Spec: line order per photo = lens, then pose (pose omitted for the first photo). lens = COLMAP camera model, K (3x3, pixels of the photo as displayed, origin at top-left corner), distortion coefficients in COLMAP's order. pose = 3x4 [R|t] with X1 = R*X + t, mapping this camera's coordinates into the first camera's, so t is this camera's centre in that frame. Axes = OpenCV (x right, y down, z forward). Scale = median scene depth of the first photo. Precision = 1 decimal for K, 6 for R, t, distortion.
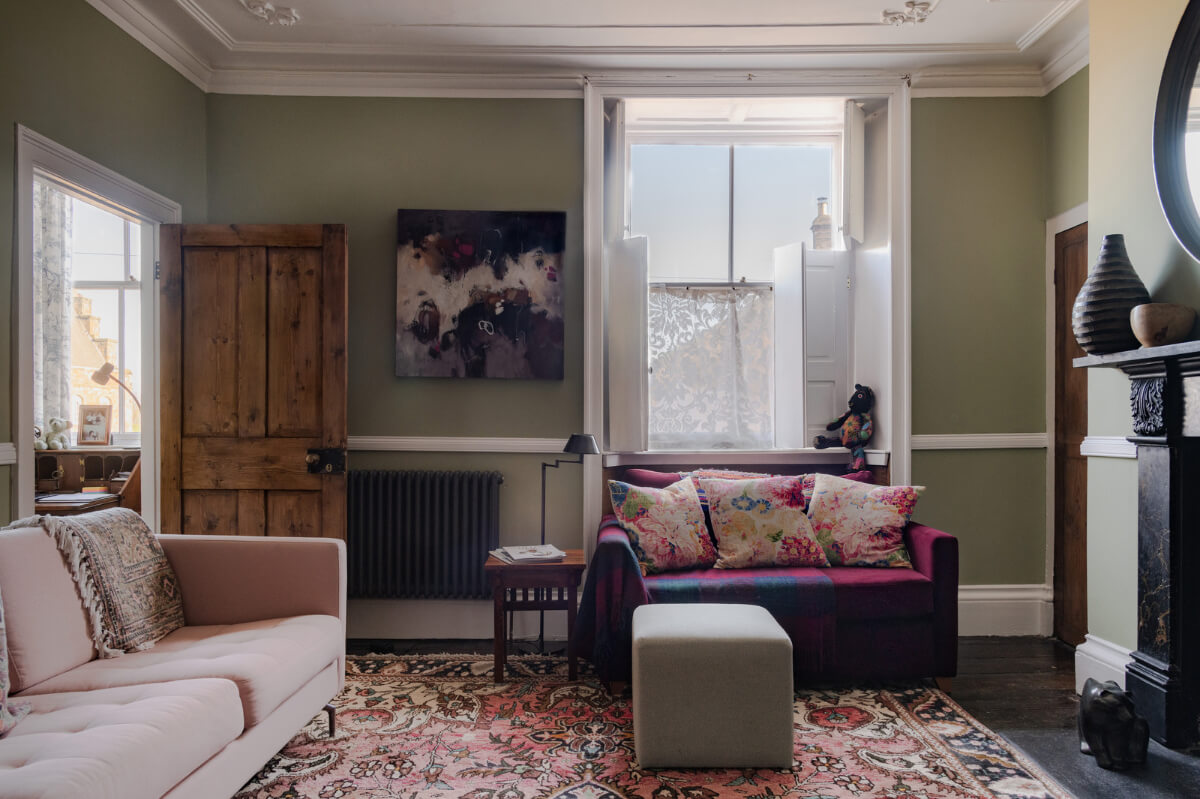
lens RADIAL K [[809.6, 0, 601.2], [0, 809.6, 408.9], [0, 0, 1]] dist [0.033395, -0.014585]
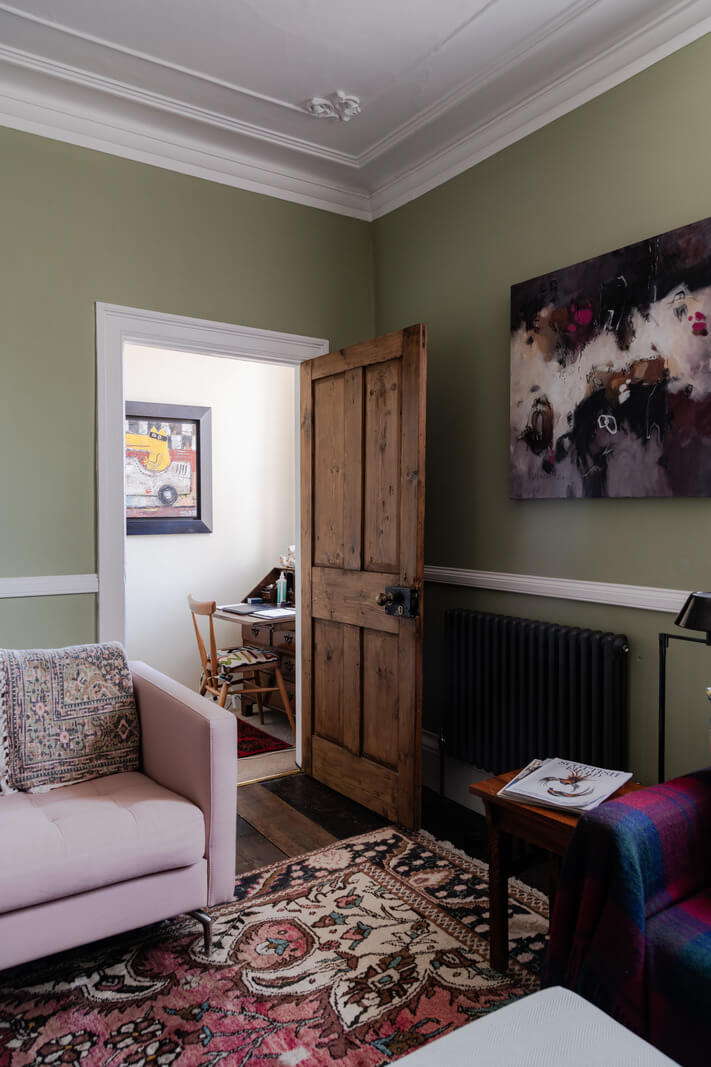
lens RADIAL K [[719.9, 0, 348.9], [0, 719.9, 525.2], [0, 0, 1]] dist [0.033395, -0.014585]
pose [[0.578159, 0.002851, -0.815919, 0.250935], [0.013201, 0.999830, 0.012848, -0.027692], [0.815817, -0.018199, 0.578023, 0.503313]]
